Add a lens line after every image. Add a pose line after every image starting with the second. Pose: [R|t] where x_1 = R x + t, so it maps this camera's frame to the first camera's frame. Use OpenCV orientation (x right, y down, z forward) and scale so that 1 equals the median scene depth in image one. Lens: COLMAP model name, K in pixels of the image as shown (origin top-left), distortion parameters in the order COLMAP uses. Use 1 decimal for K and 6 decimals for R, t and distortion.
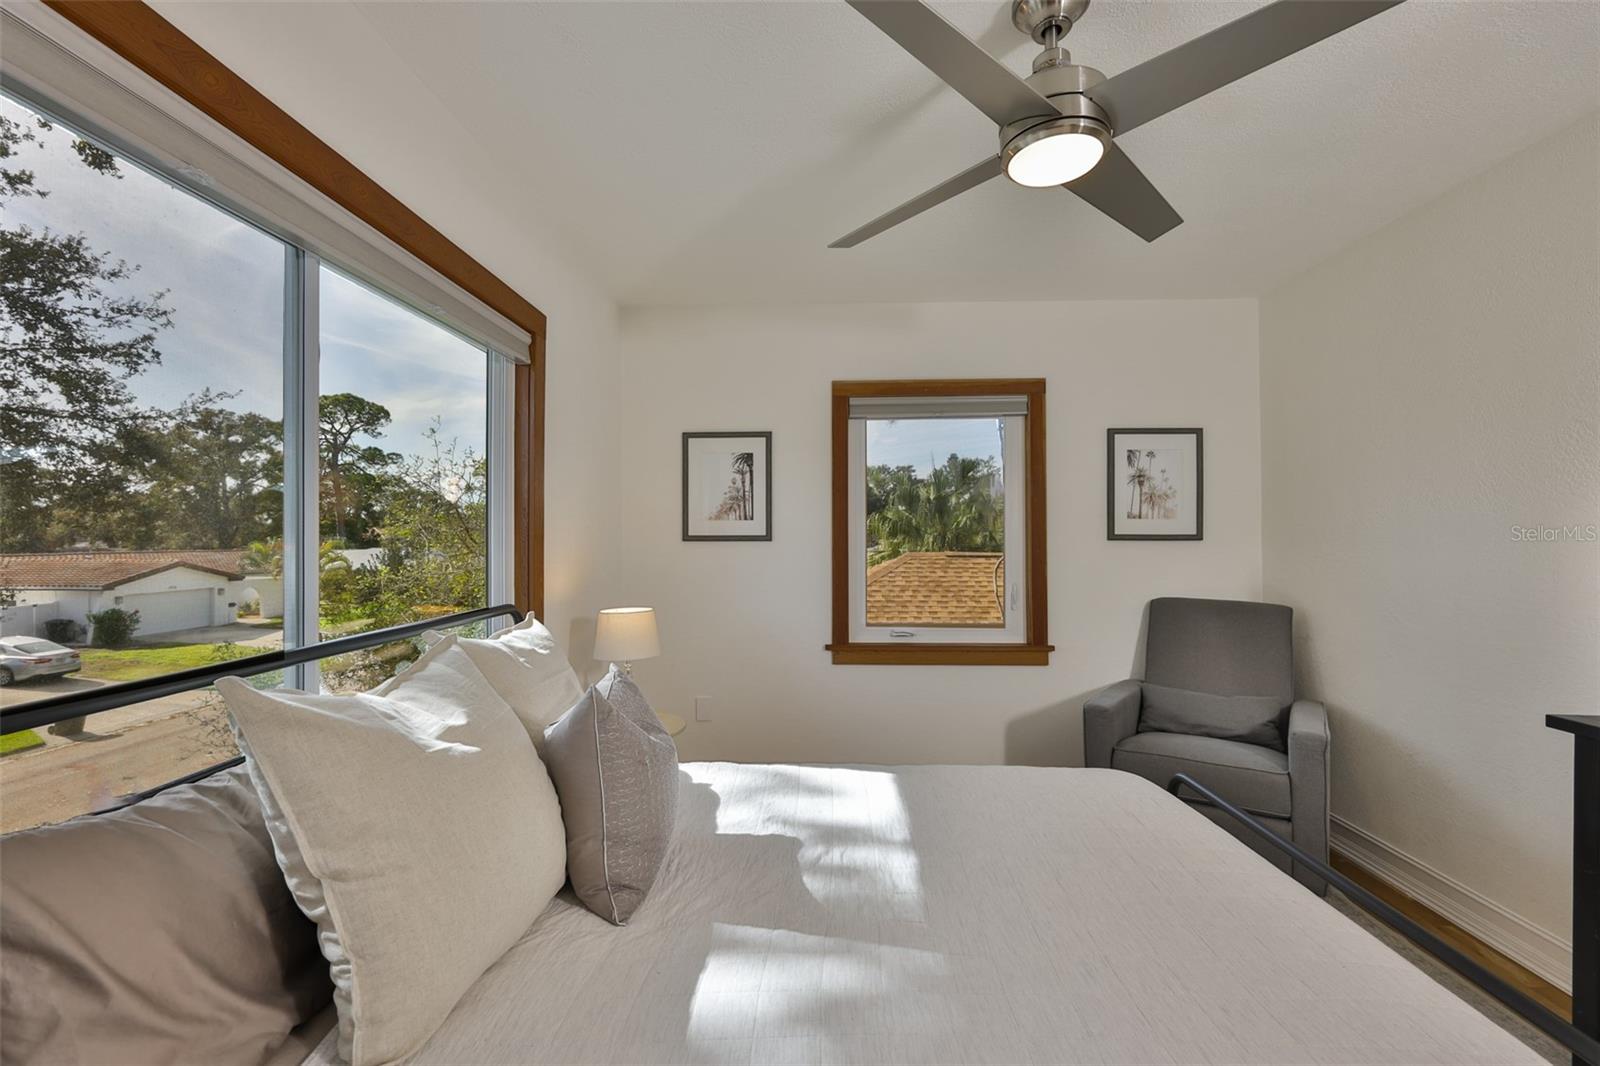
lens RADIAL K [[690.1, 0, 801.0], [0, 690.1, 536.4], [0, 0, 1]] dist [0.000610, -0.001310]
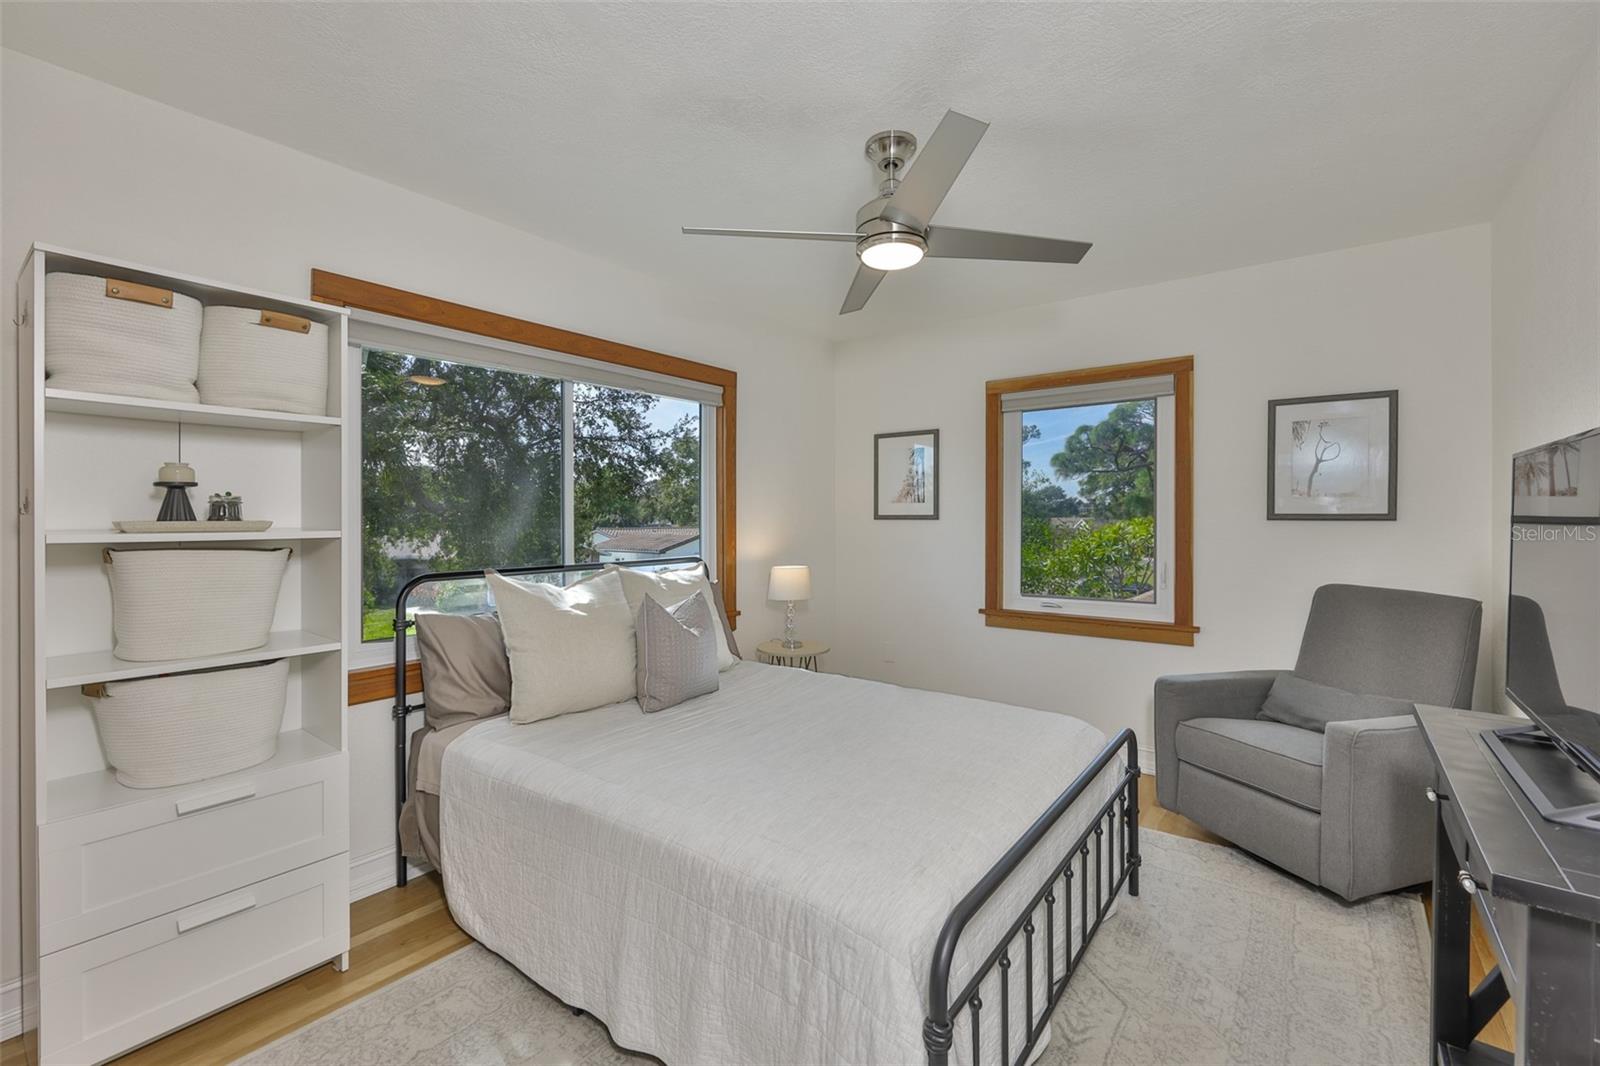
lens RADIAL K [[690.1, 0, 792.2], [0, 690.1, 518.0], [0, 0, 1]] dist [0.000610, -0.001310]
pose [[0.814586, 0.001159, -0.580041, 0.448284], [0.000195, 0.999997, 0.002272, 0.000661], [0.580042, -0.001964, 0.814584, -0.131791]]
